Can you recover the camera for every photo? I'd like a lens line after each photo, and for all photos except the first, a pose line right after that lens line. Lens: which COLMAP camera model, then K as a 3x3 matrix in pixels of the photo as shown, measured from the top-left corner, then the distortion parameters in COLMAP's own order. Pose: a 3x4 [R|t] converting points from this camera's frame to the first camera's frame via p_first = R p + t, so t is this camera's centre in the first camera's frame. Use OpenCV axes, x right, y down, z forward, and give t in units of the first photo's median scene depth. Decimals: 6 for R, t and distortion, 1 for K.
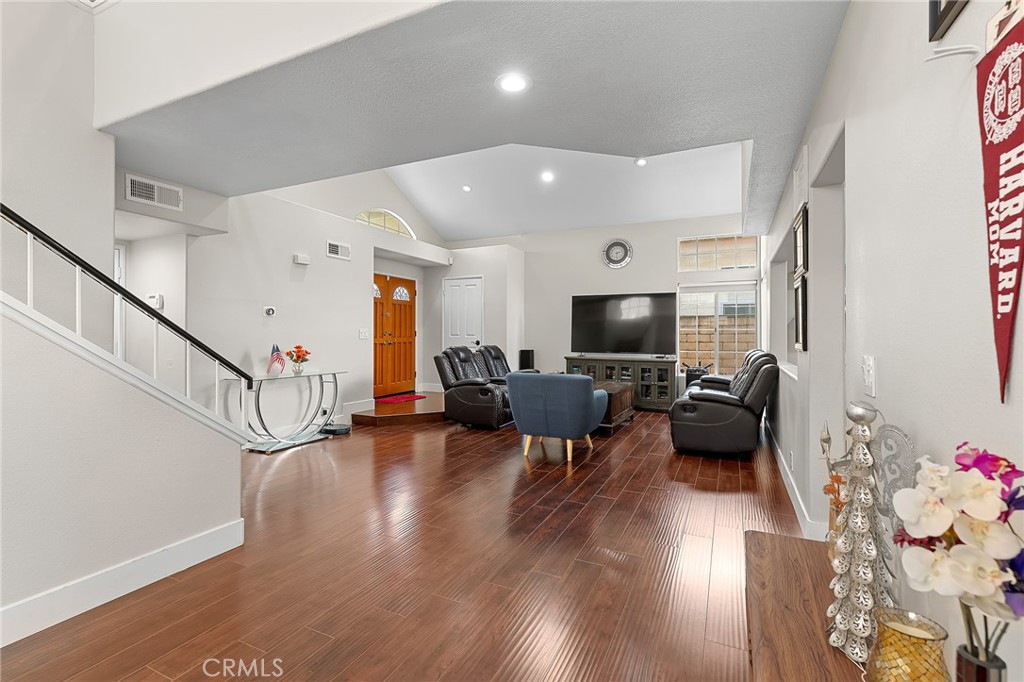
lens RADIAL K [[456.3, 0, 513.3], [0, 456.3, 328.7], [0, 0, 1]] dist [0.004017, 0.001597]
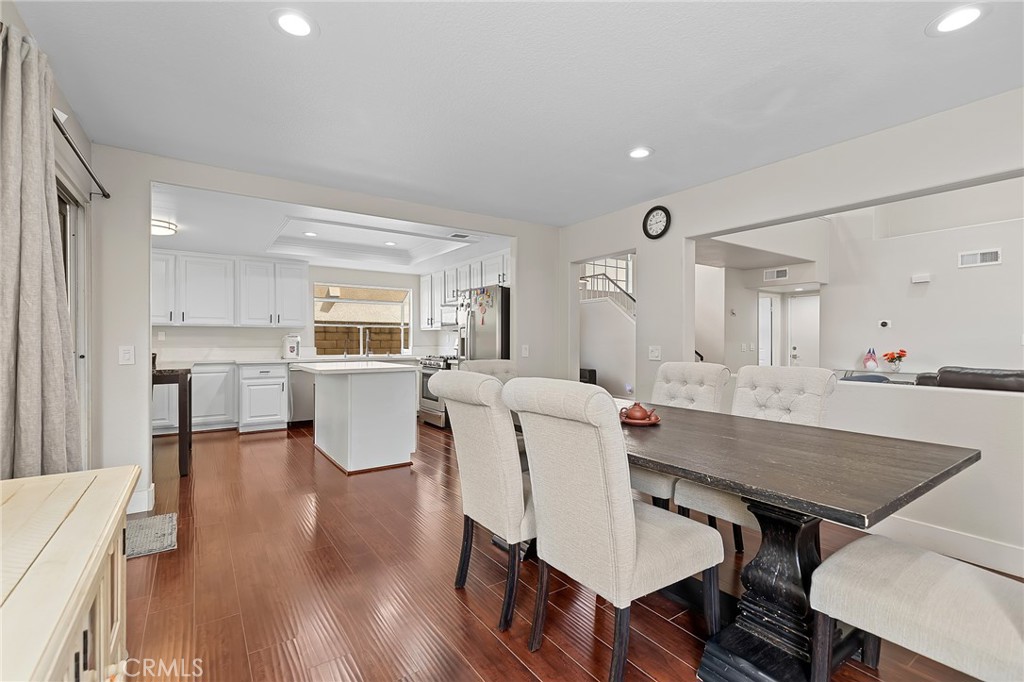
lens RADIAL K [[456.3, 0, 511.4], [0, 456.3, 343.1], [0, 0, 1]] dist [0.004017, 0.001597]
pose [[-0.493900, 0.001002, -0.869518, 0.823224], [0.007488, 0.999967, -0.003101, 0.010407], [0.869486, -0.008043, -0.493892, 0.480938]]
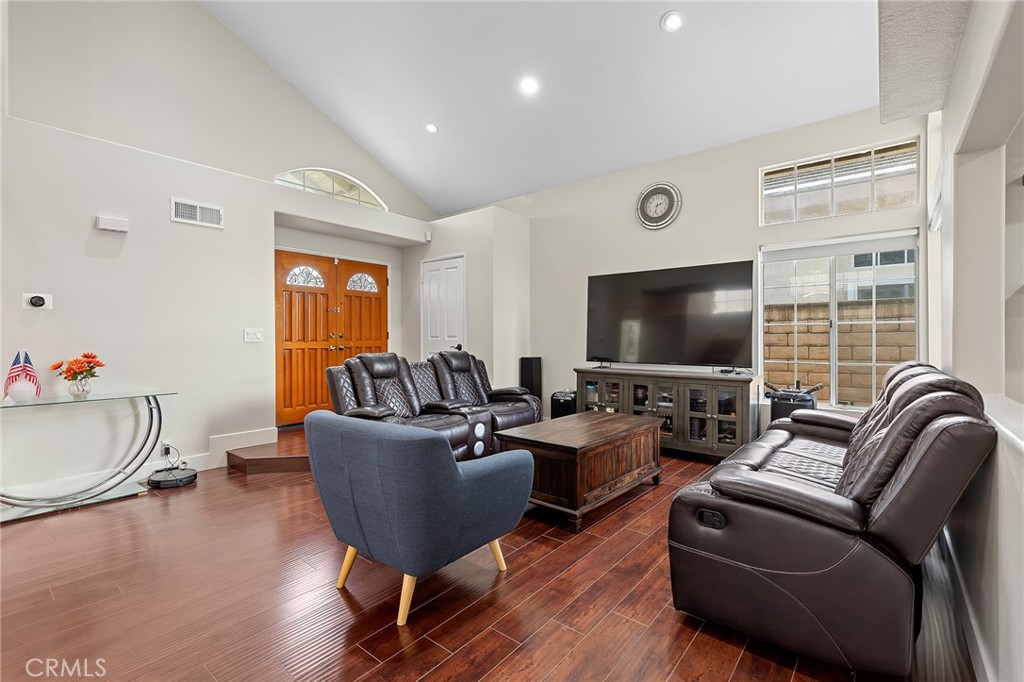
lens RADIAL K [[456.3, 0, 513.1], [0, 456.3, 335.9], [0, 0, 1]] dist [0.004017, 0.001597]
pose [[0.971497, -0.006860, -0.236951, 0.193432], [0.009120, 0.999923, 0.008441, 0.008594], [0.236875, -0.010361, 0.971485, 0.356491]]
